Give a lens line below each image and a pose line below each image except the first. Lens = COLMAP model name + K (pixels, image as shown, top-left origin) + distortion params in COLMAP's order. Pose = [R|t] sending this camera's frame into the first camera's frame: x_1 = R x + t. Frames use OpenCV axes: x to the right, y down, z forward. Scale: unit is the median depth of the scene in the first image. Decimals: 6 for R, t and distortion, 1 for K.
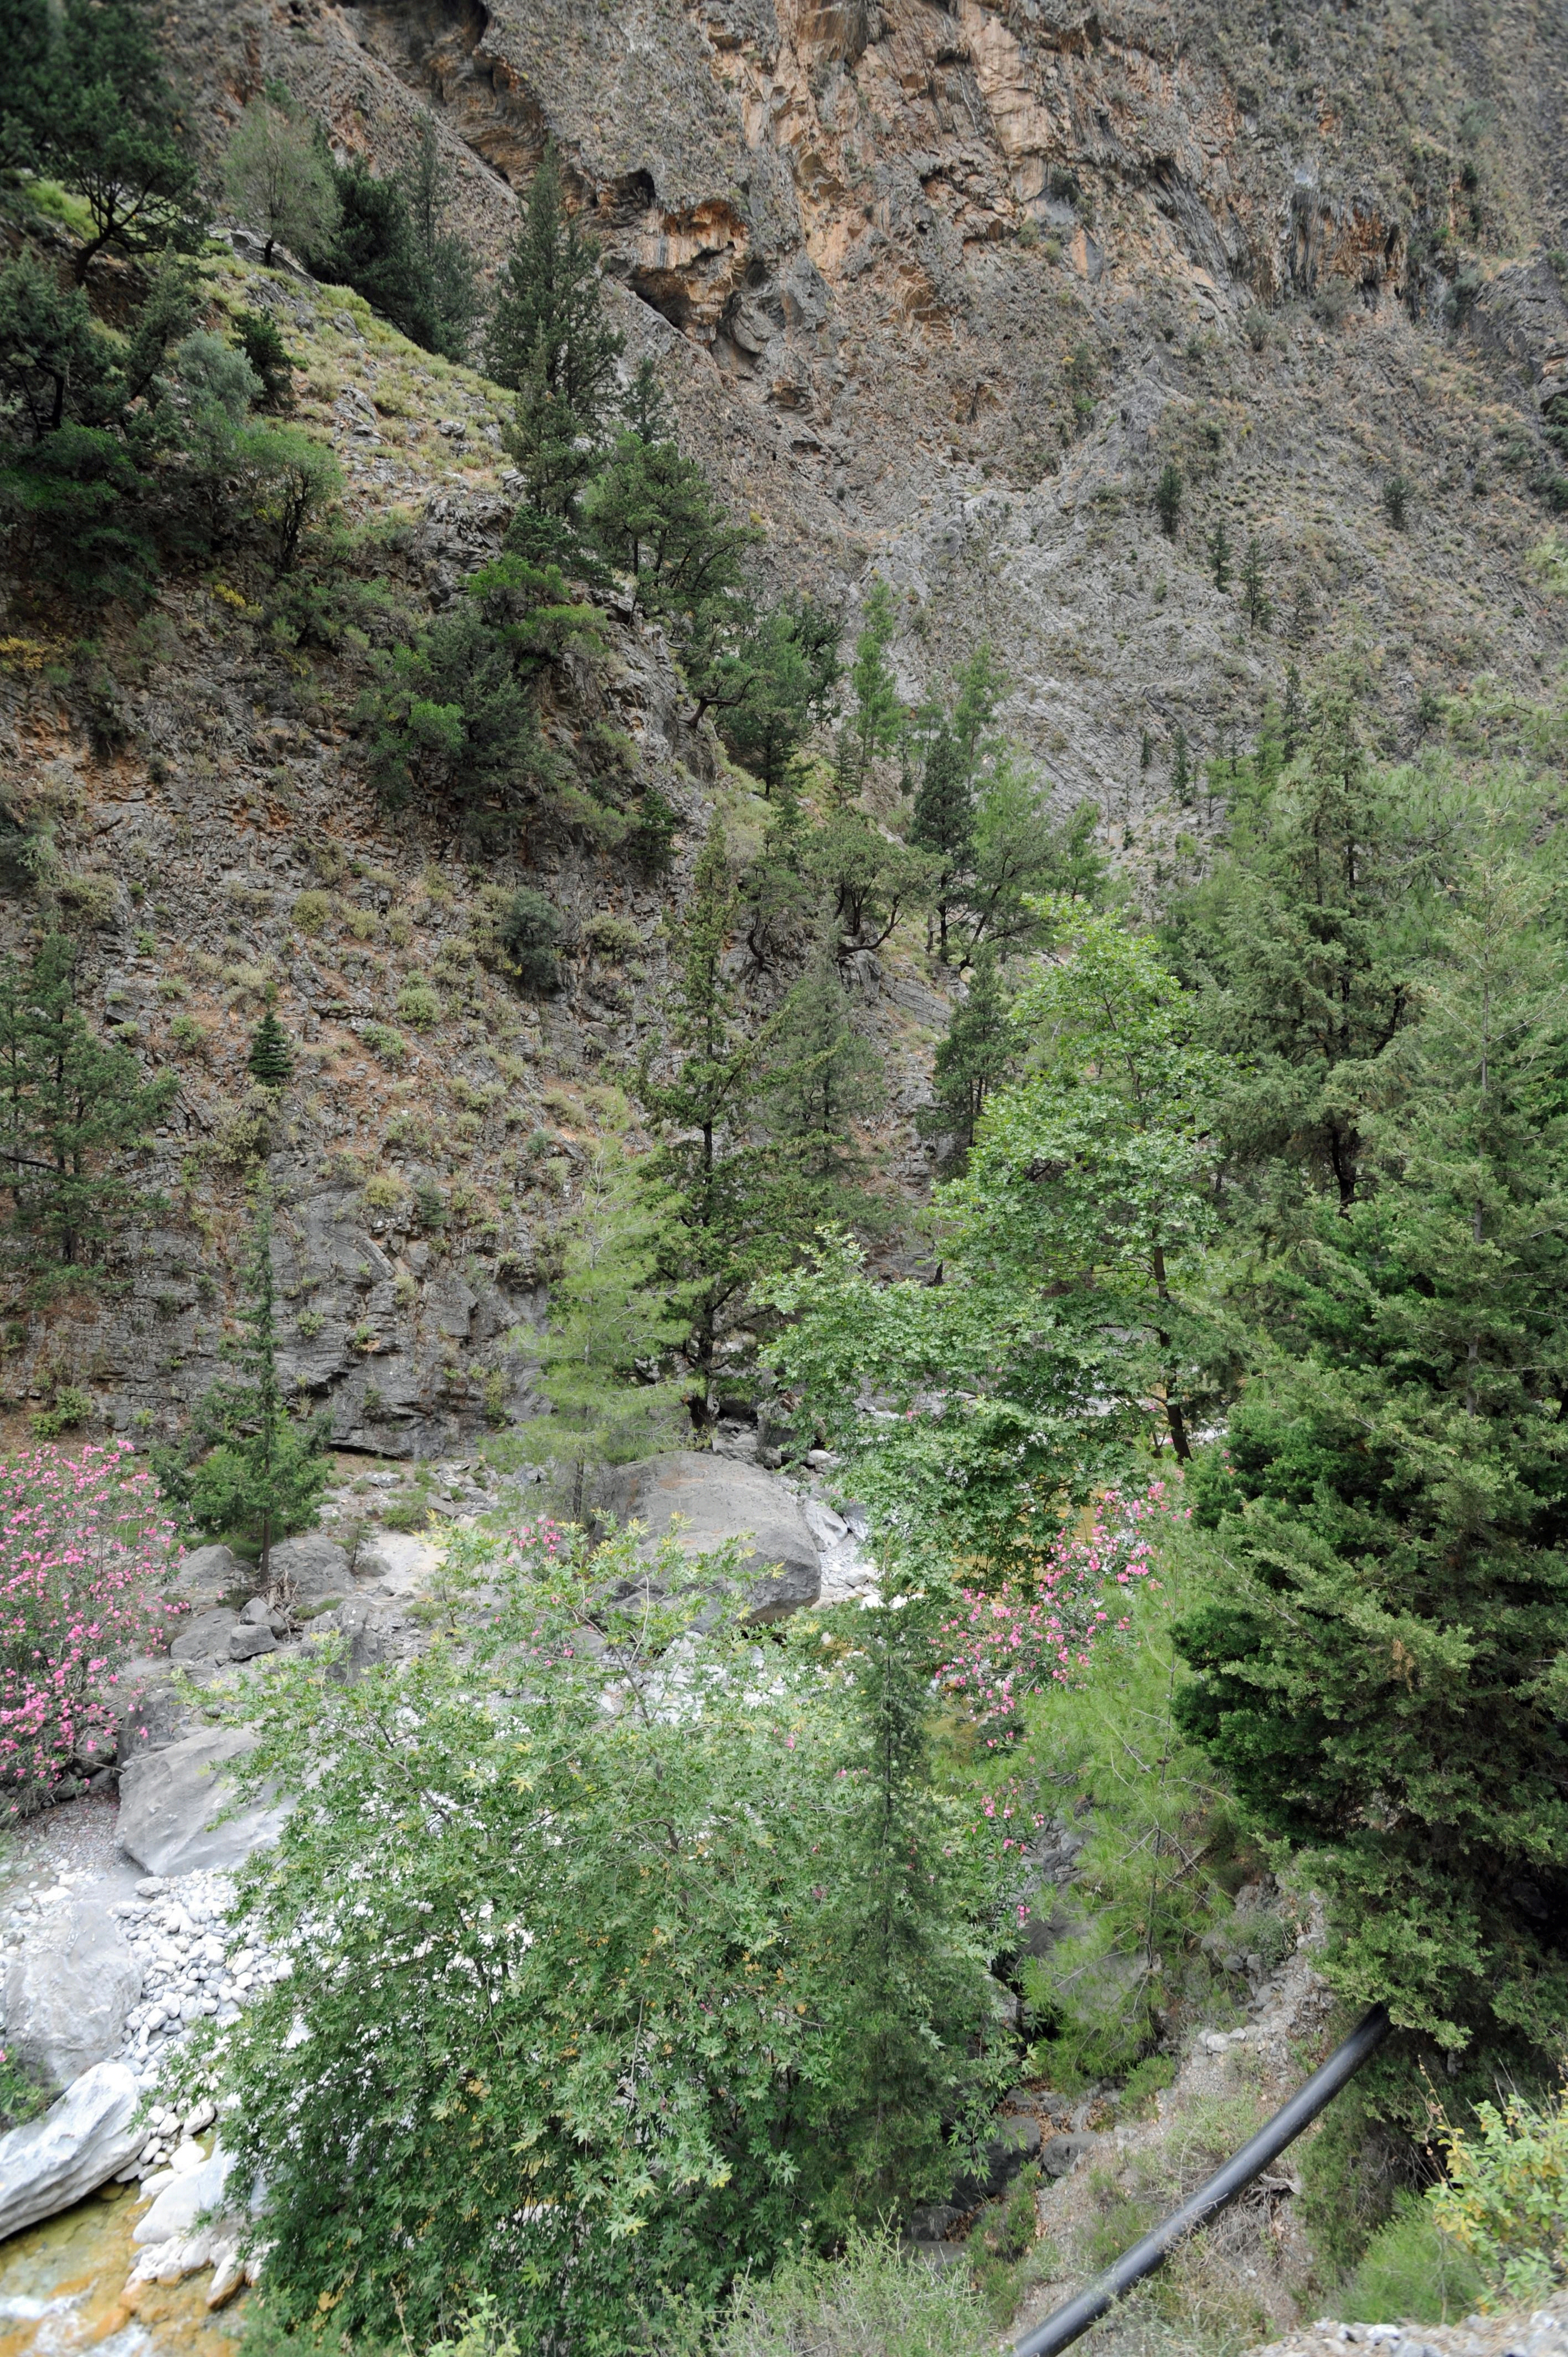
lens RADIAL K [[1361.5, 0, 784.0], [0, 1361.5, 1178.5], [0, 0, 1]] dist [-0.083845, 0.057748]
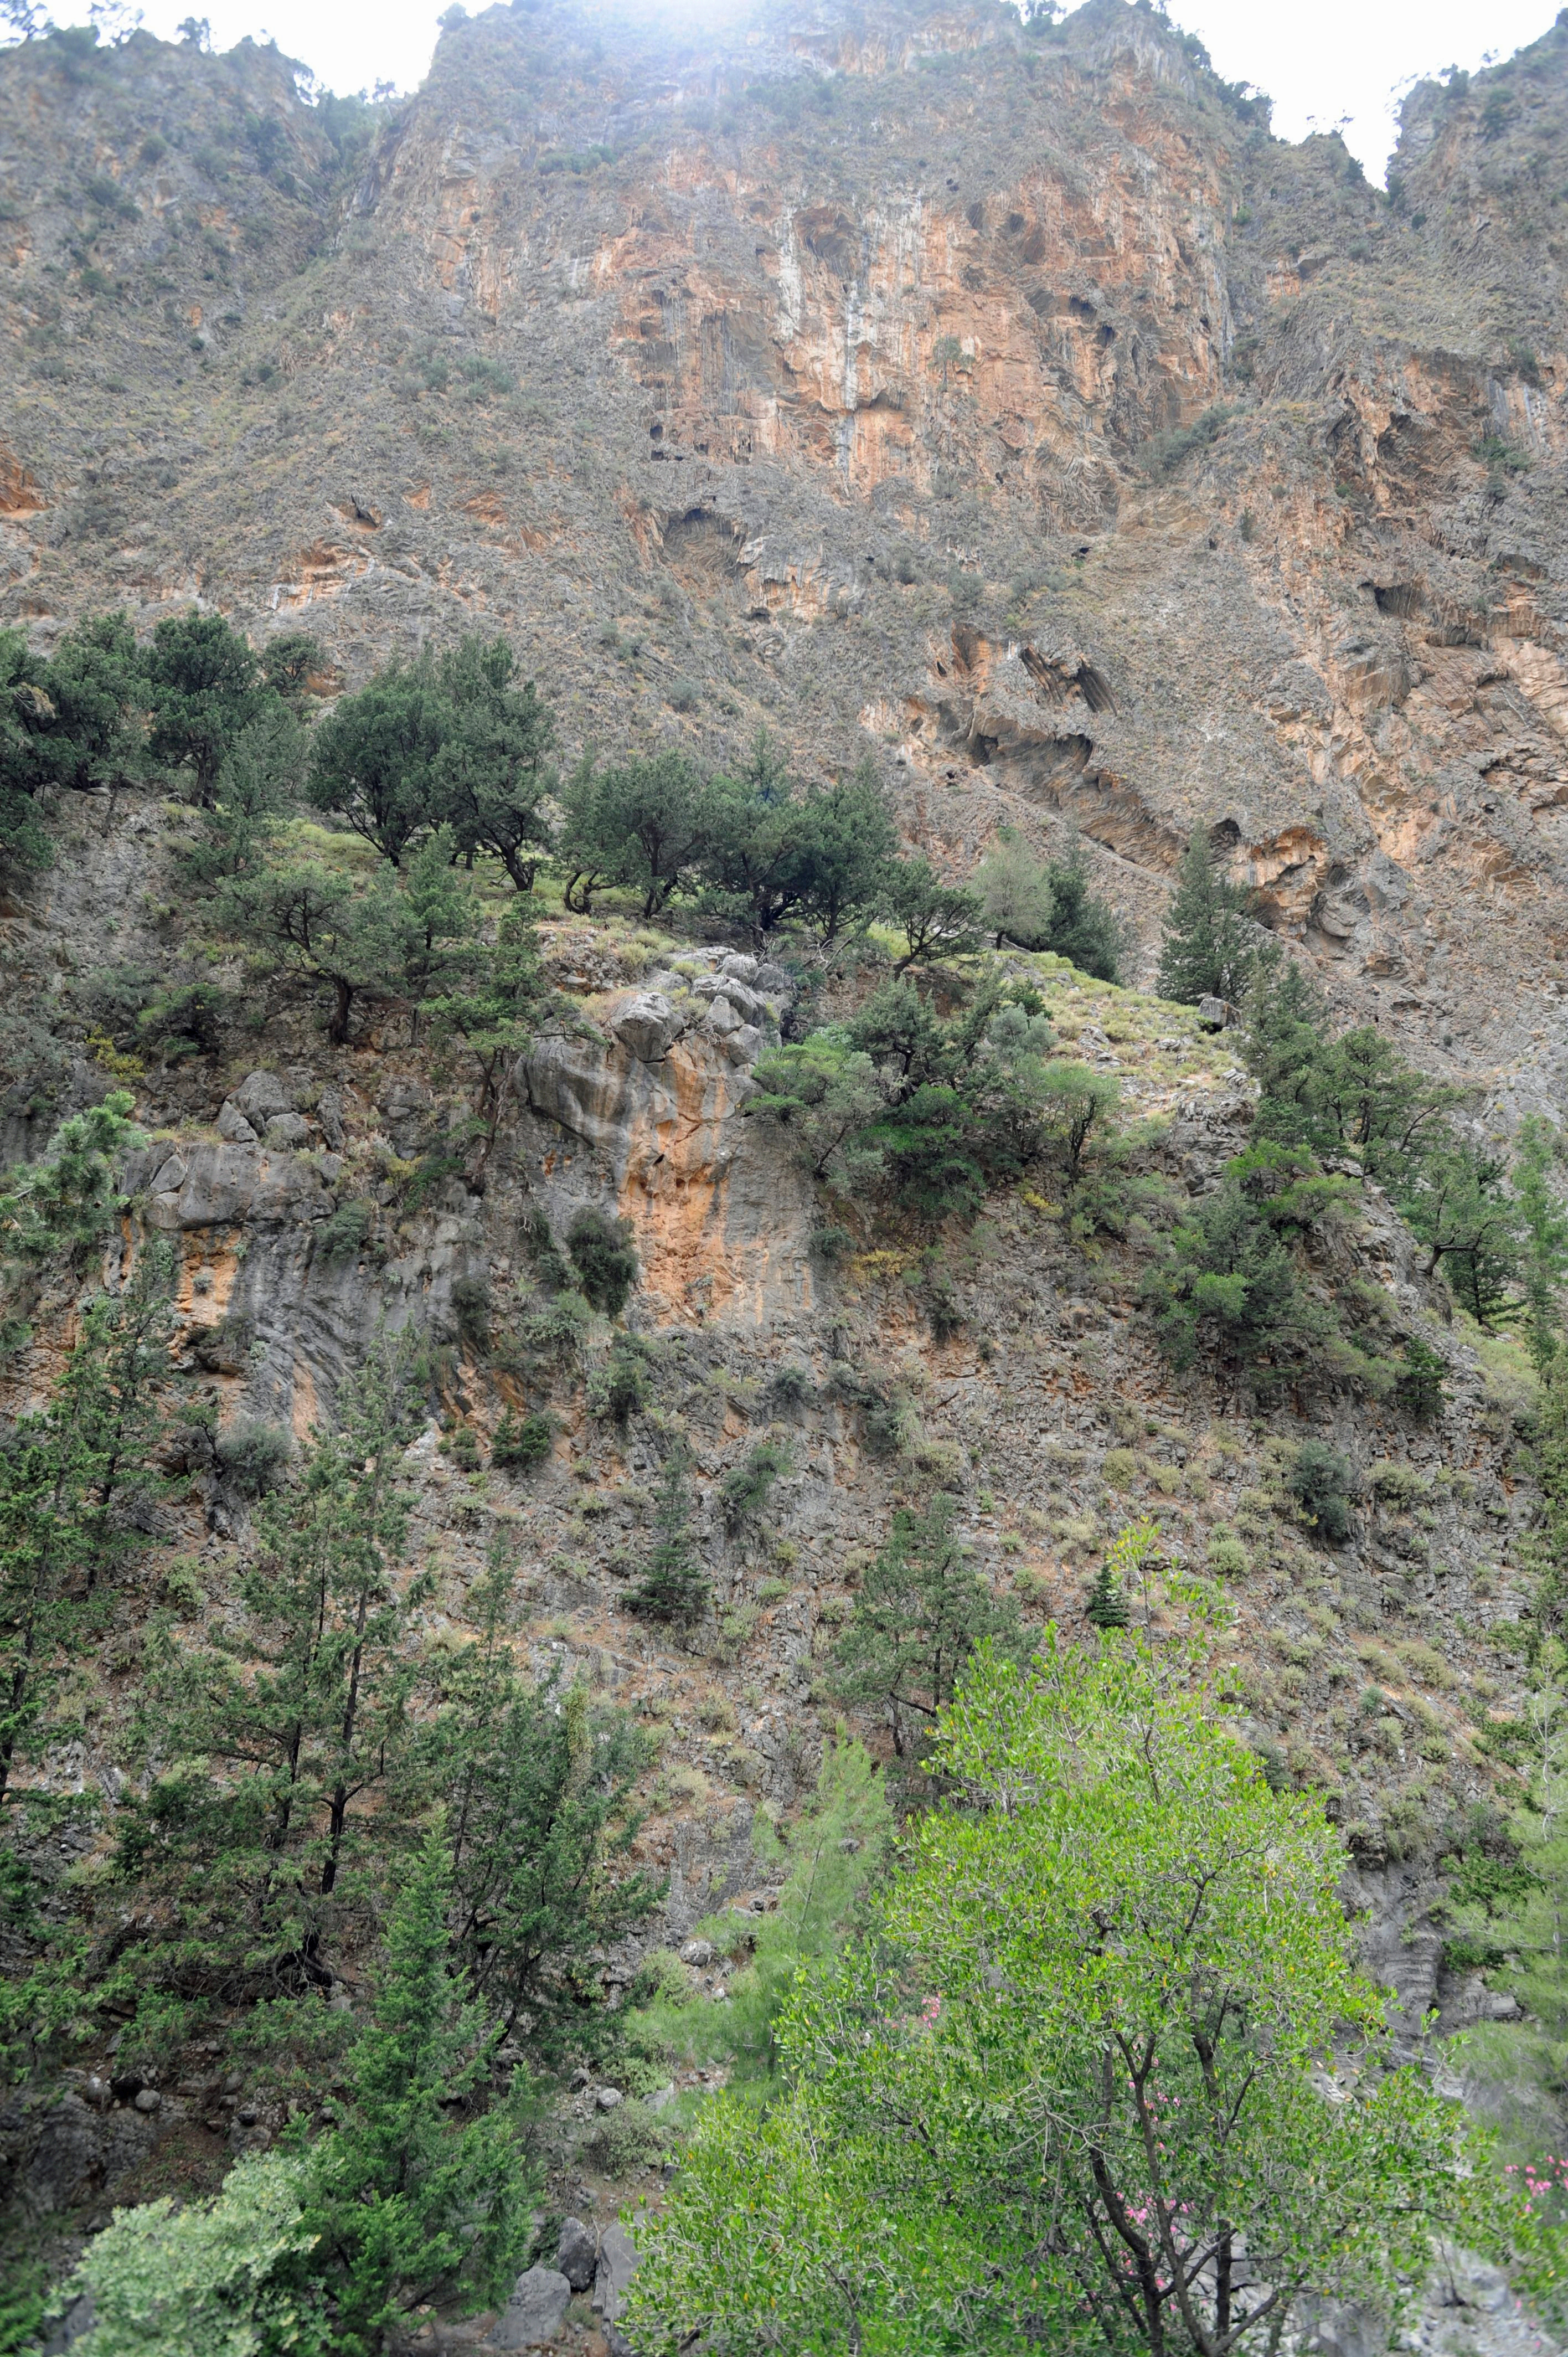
lens RADIAL K [[1332.8, 0, 749.4], [0, 1332.8, 1180.5], [0, 0, 1]] dist [-0.088196, 0.055414]
pose [[0.907687, -0.115527, -0.403434, -0.149523], [-0.052118, 0.922884, -0.381536, 0.006813], [0.416400, 0.367341, 0.831668, -0.080156]]
